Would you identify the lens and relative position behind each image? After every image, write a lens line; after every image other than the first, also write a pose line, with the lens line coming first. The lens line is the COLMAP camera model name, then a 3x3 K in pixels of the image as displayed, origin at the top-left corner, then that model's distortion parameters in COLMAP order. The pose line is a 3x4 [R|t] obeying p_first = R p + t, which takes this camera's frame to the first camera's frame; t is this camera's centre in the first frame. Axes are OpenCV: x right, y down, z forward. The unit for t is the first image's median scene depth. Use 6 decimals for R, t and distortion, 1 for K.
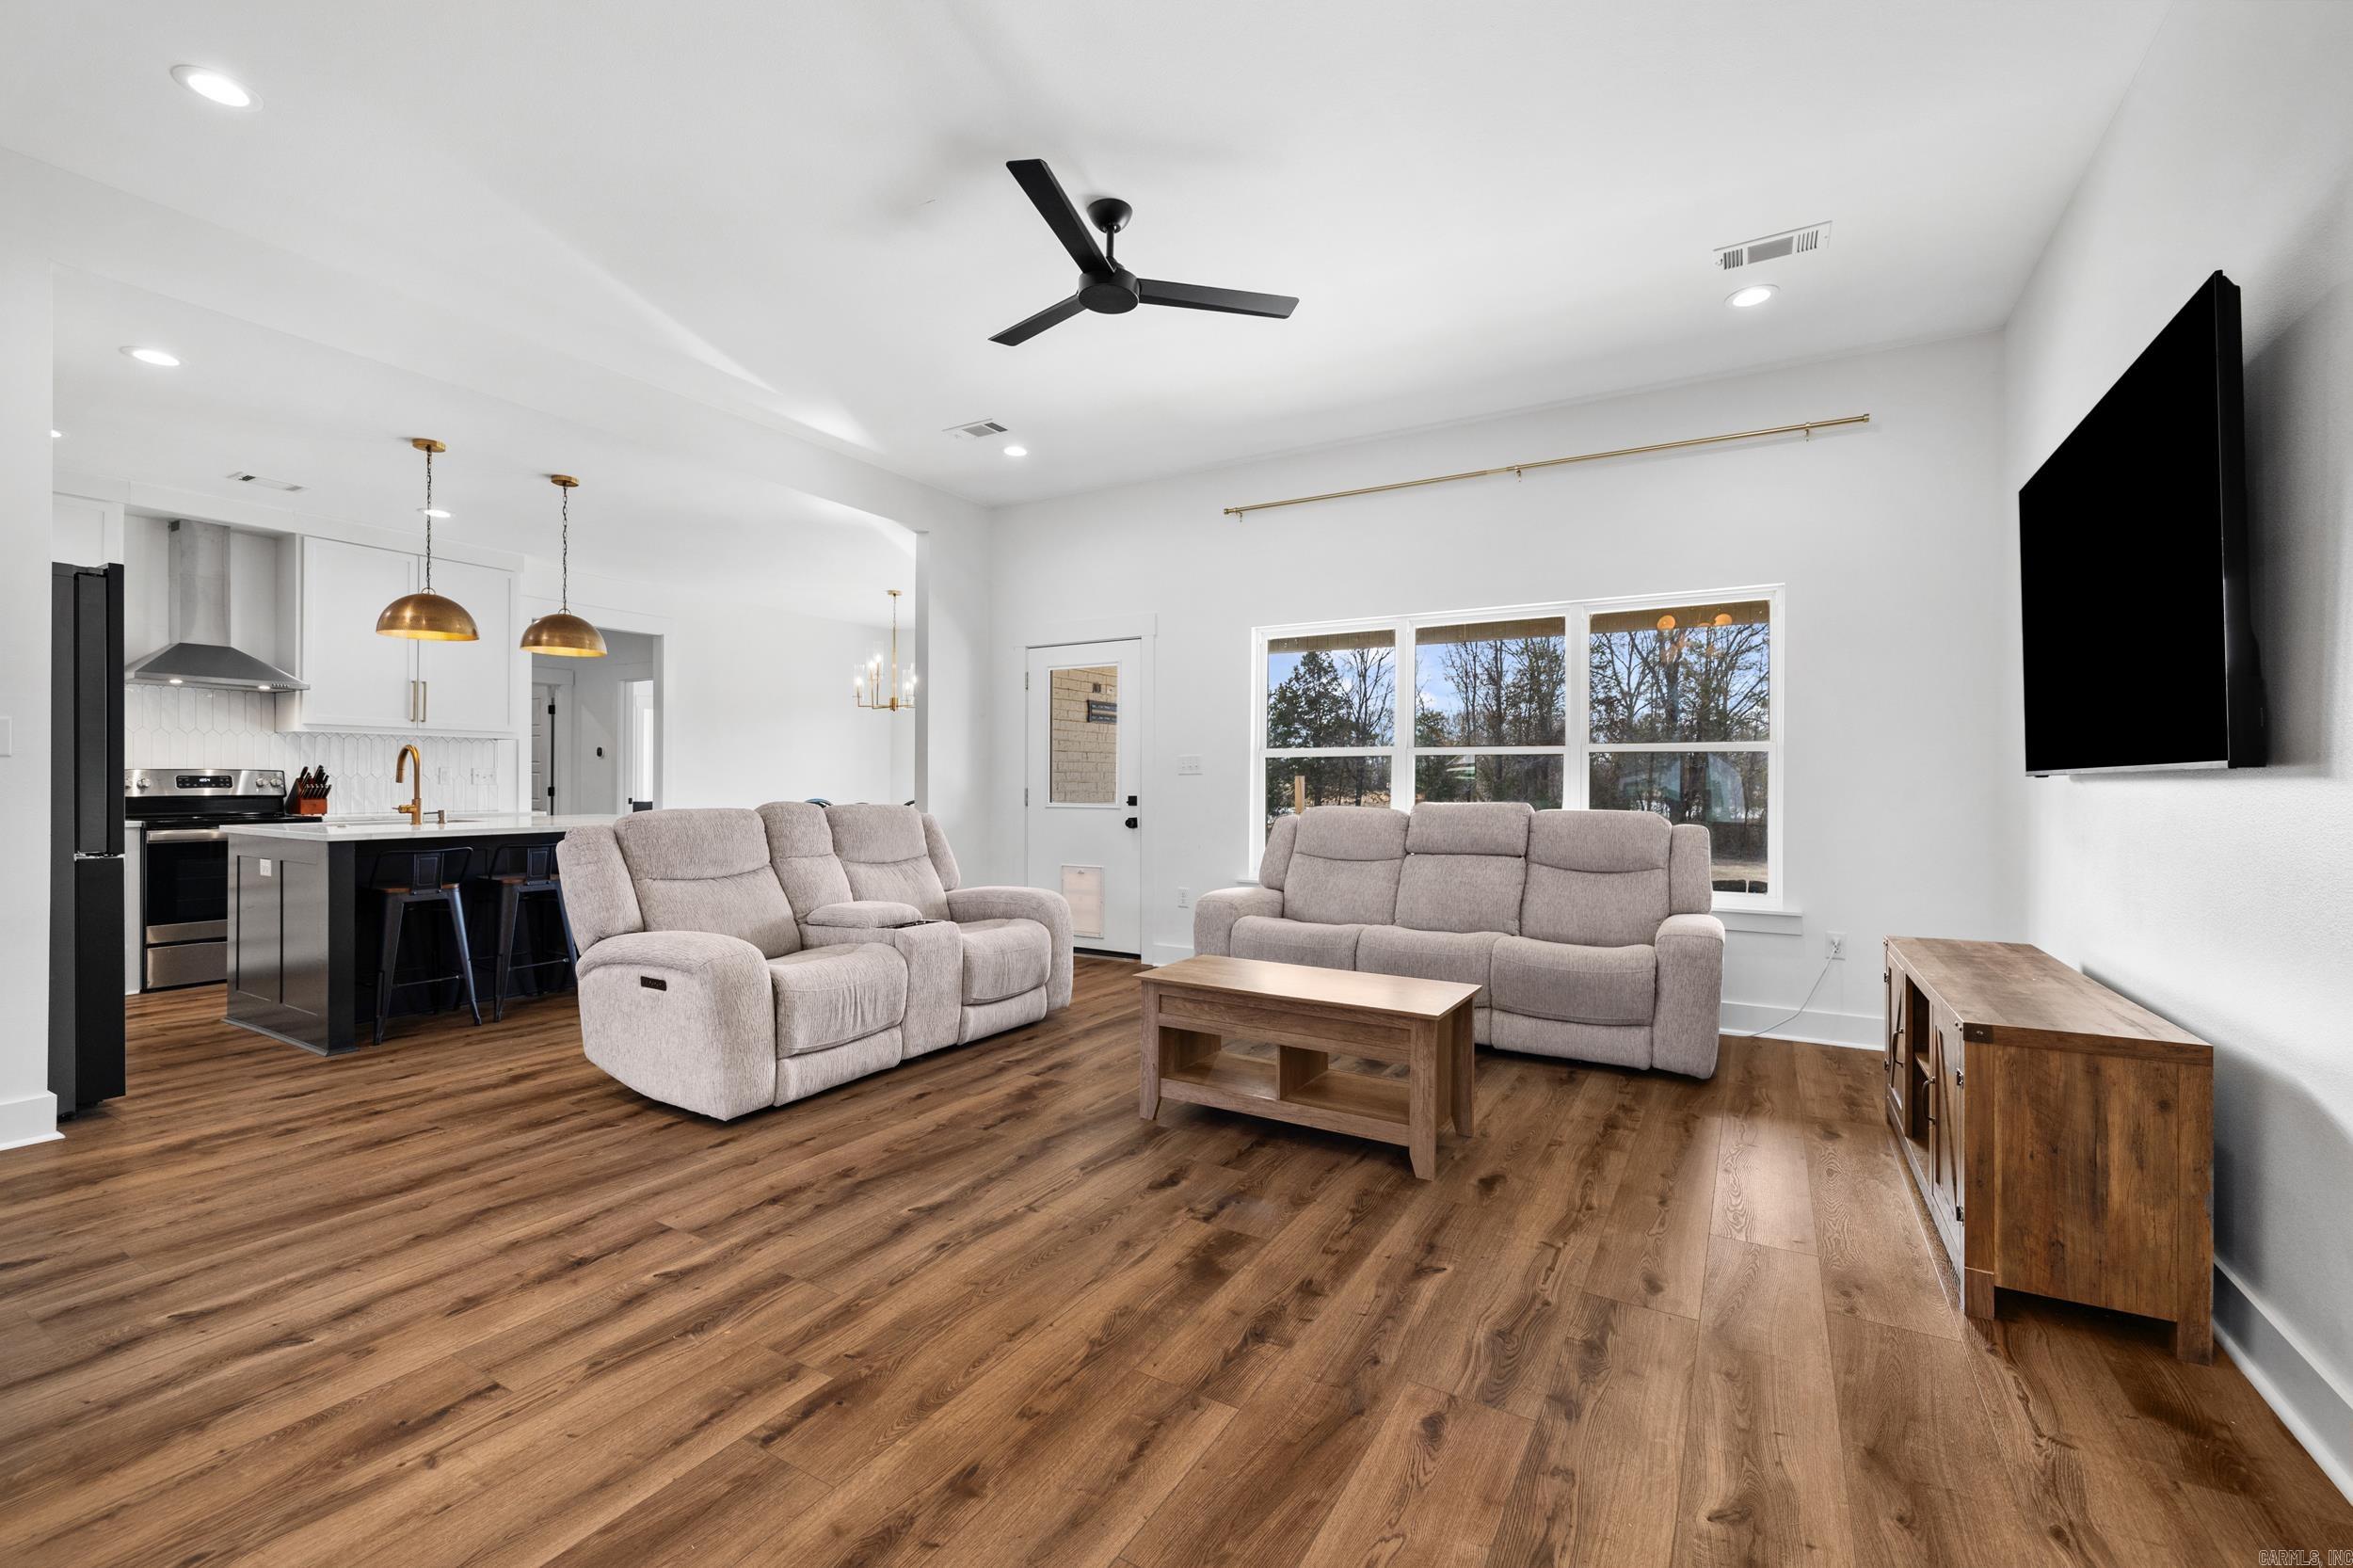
lens RADIAL K [[1003.5, 0, 1168.7], [0, 1003.5, 777.8], [0, 0, 1]] dist [0.001365, -0.000971]
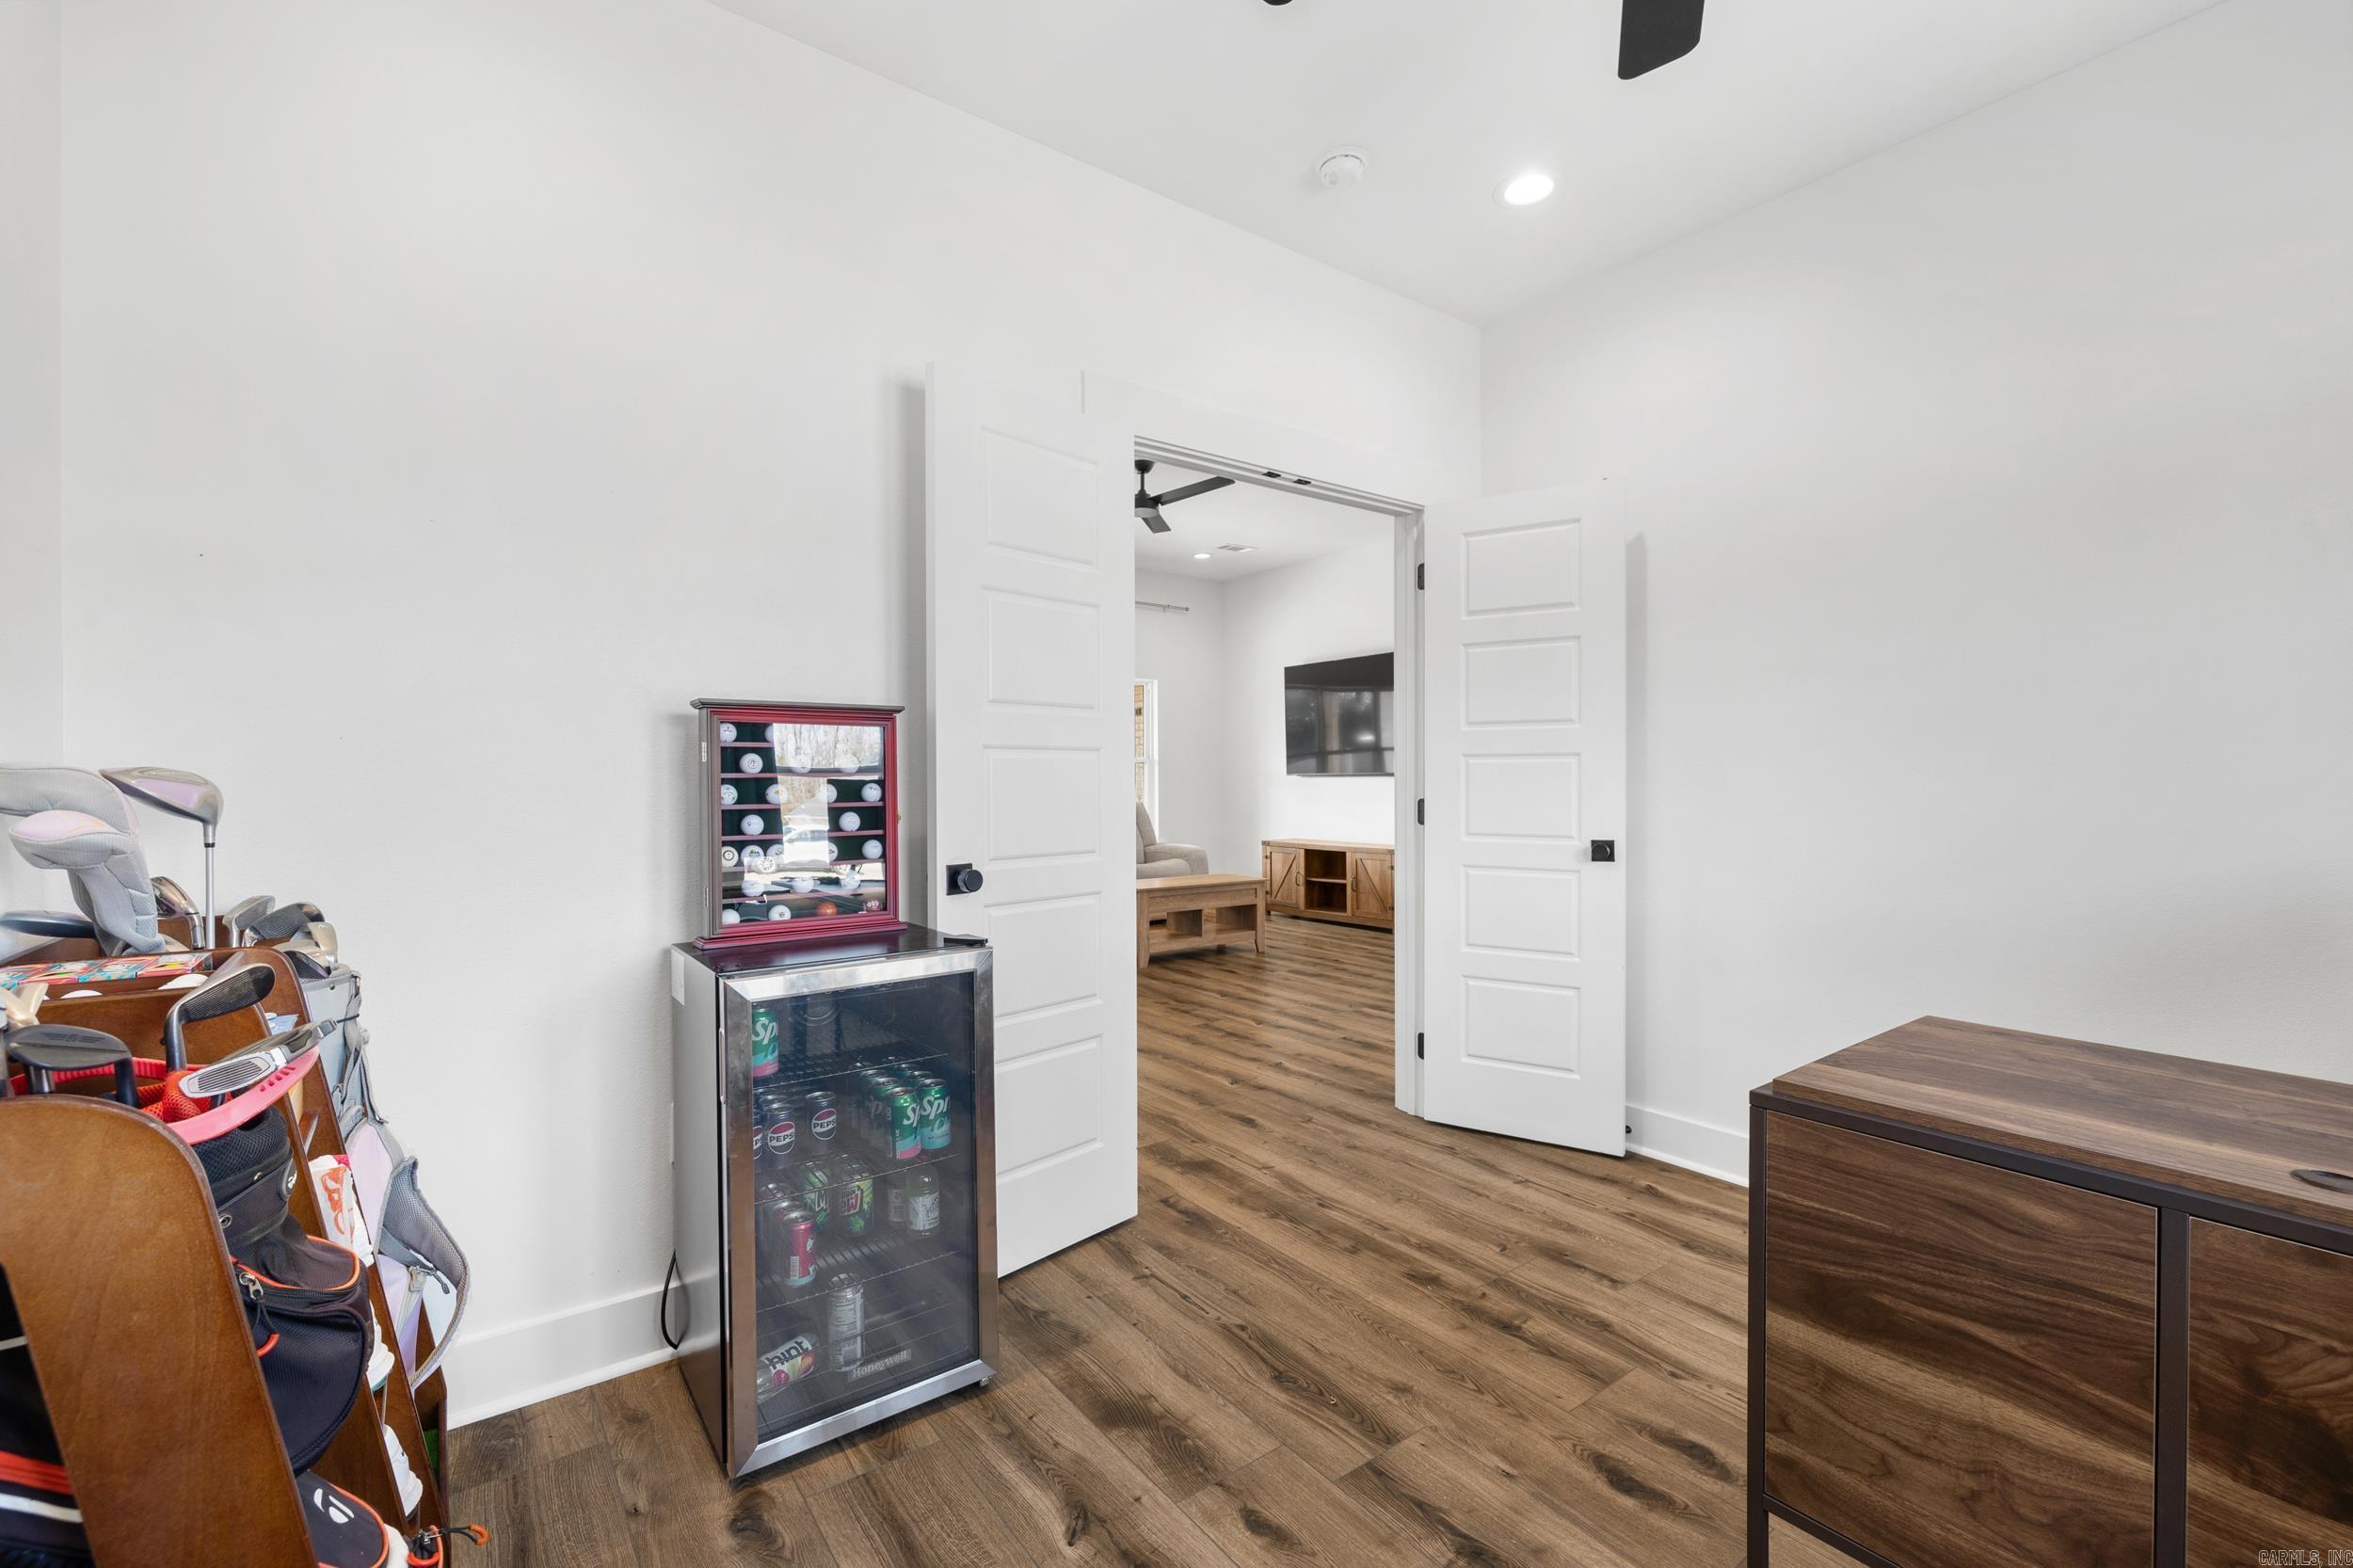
lens RADIAL K [[1003.5, 0, 1173.7], [0, 1003.5, 780.2], [0, 0, 1]] dist [0.001365, -0.000971]
pose [[0.381378, -0.007288, 0.924390, -2.100563], [0.003885, 0.999973, 0.006281, -0.009651], [-0.924411, 0.001196, 0.381396, 0.329591]]
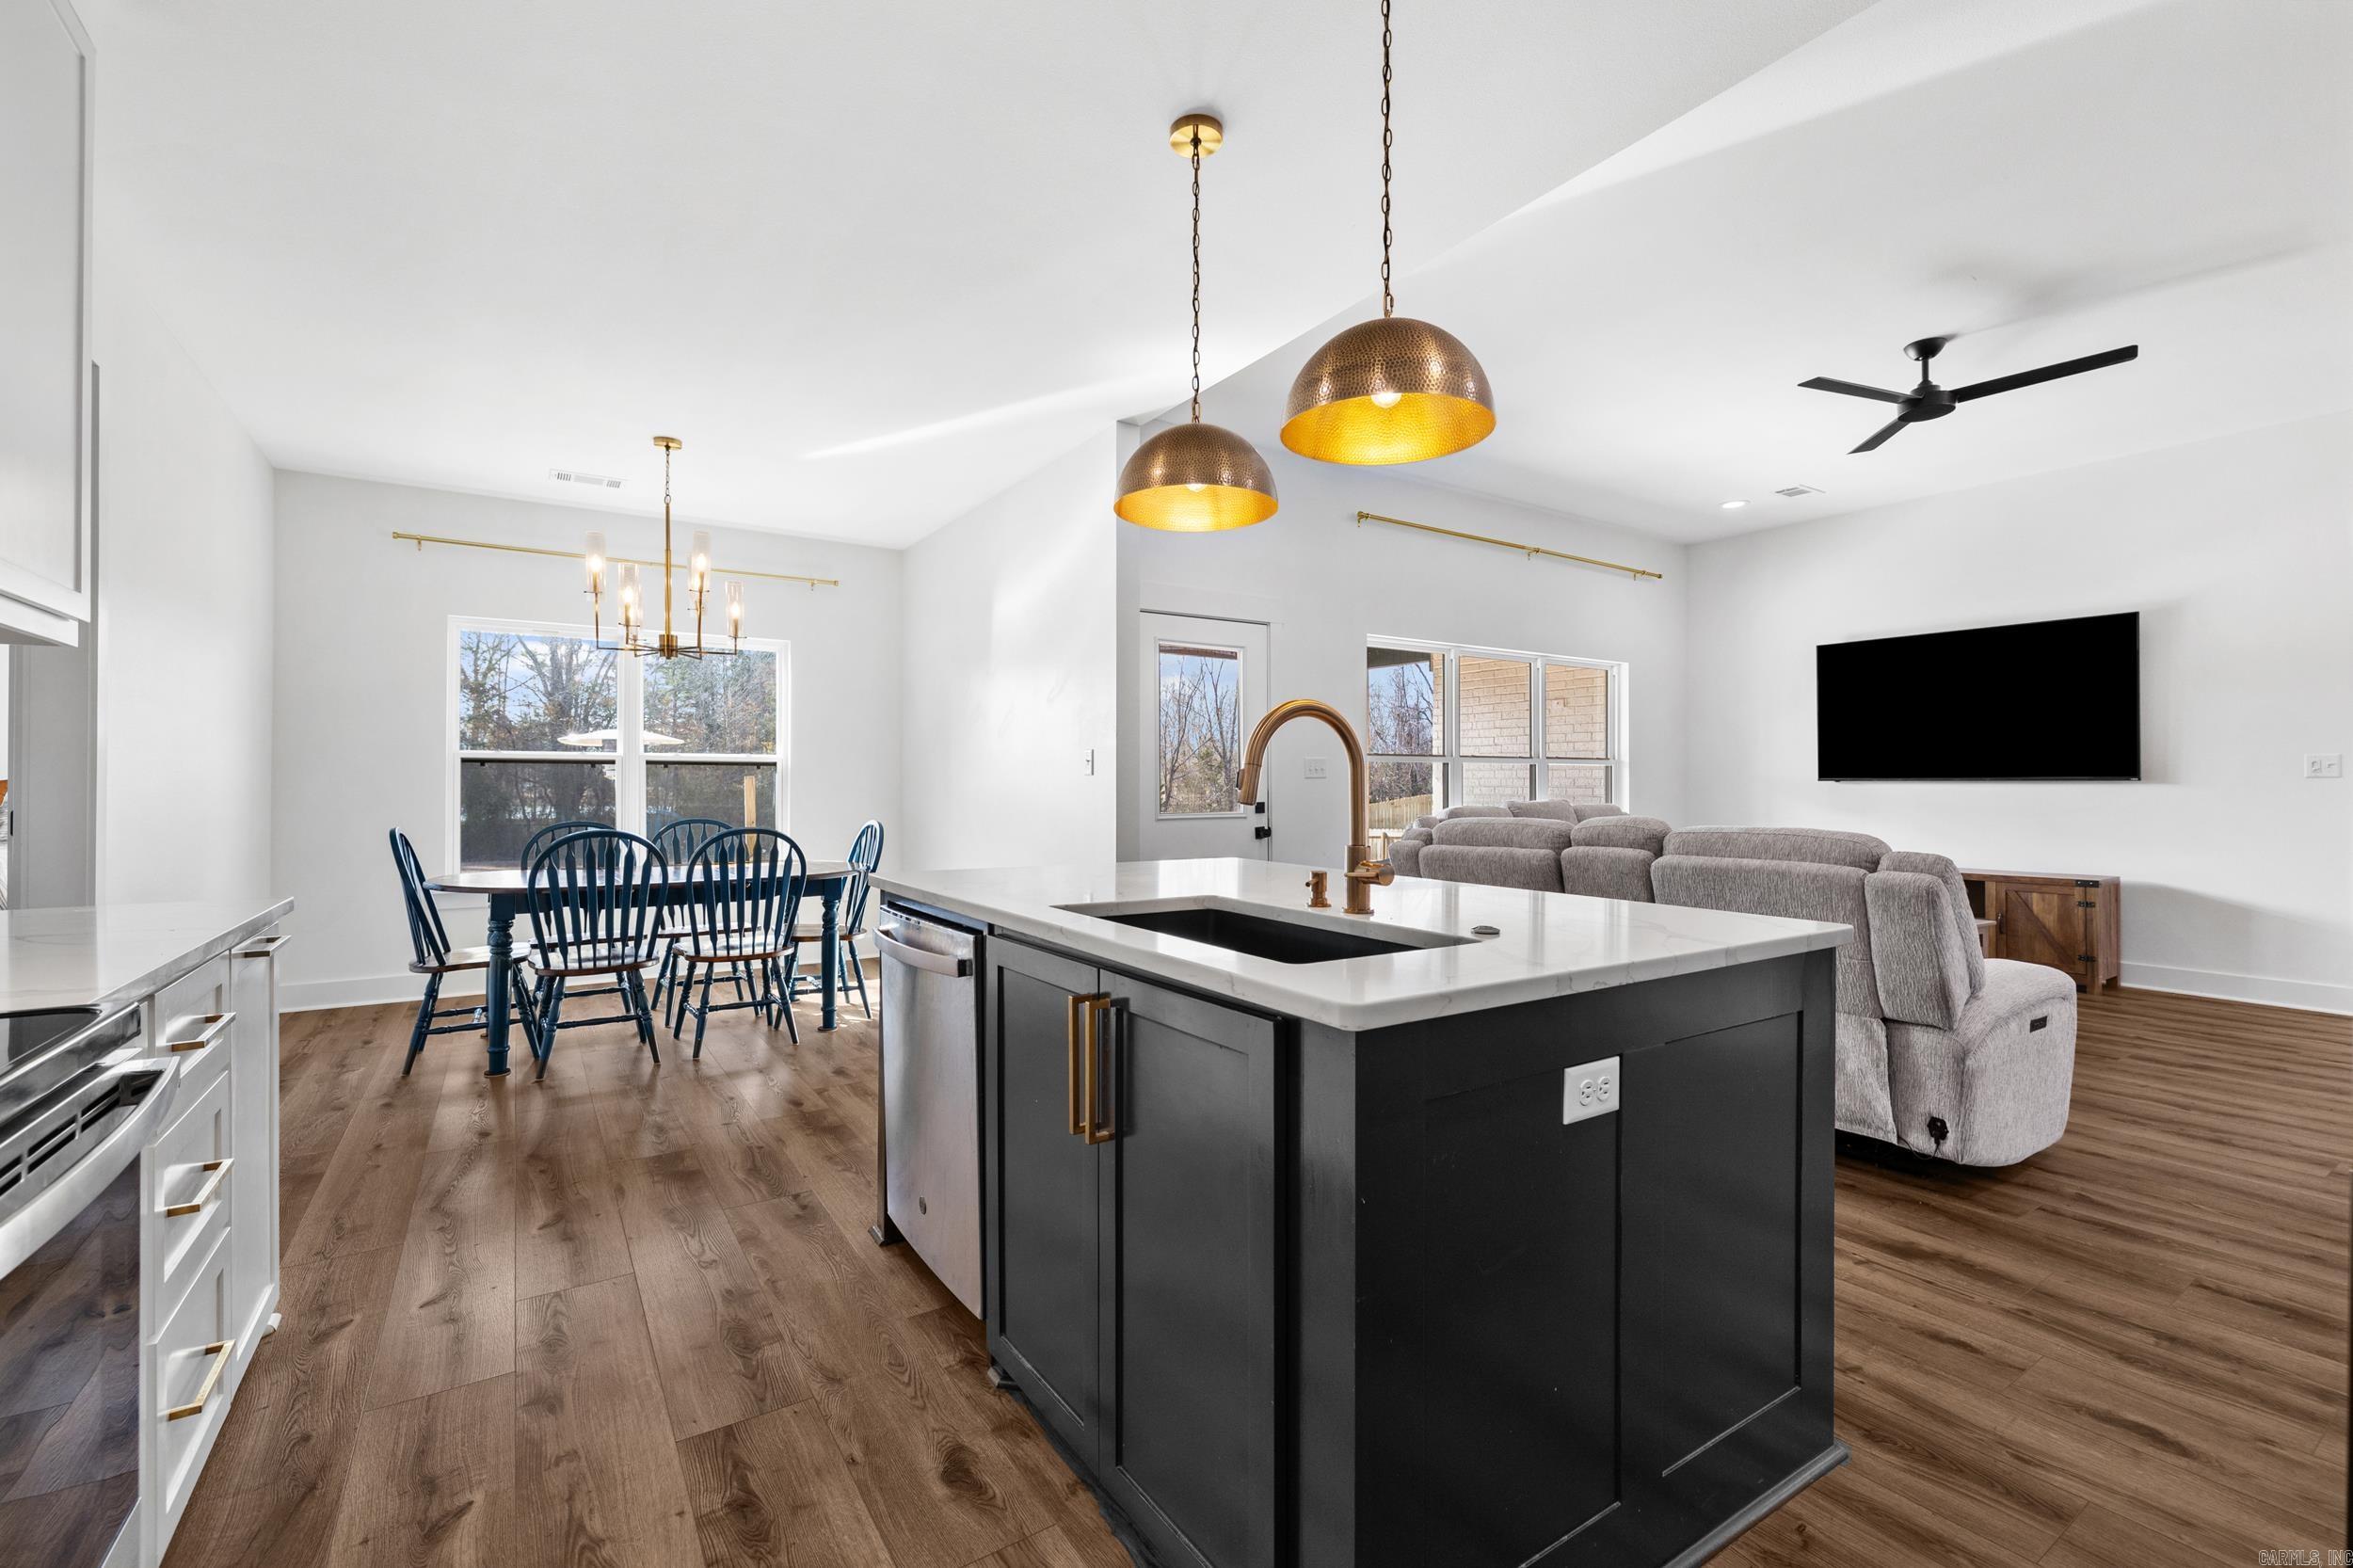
lens RADIAL K [[1003.5, 0, 1163.9], [0, 1003.5, 774.9], [0, 0, 1]] dist [0.001365, -0.000971]
pose [[0.439148, 0.004206, 0.898405, -2.026680], [-0.001927, 0.999991, -0.003739, -0.006188], [-0.898413, -0.000090, 0.439152, 1.617728]]
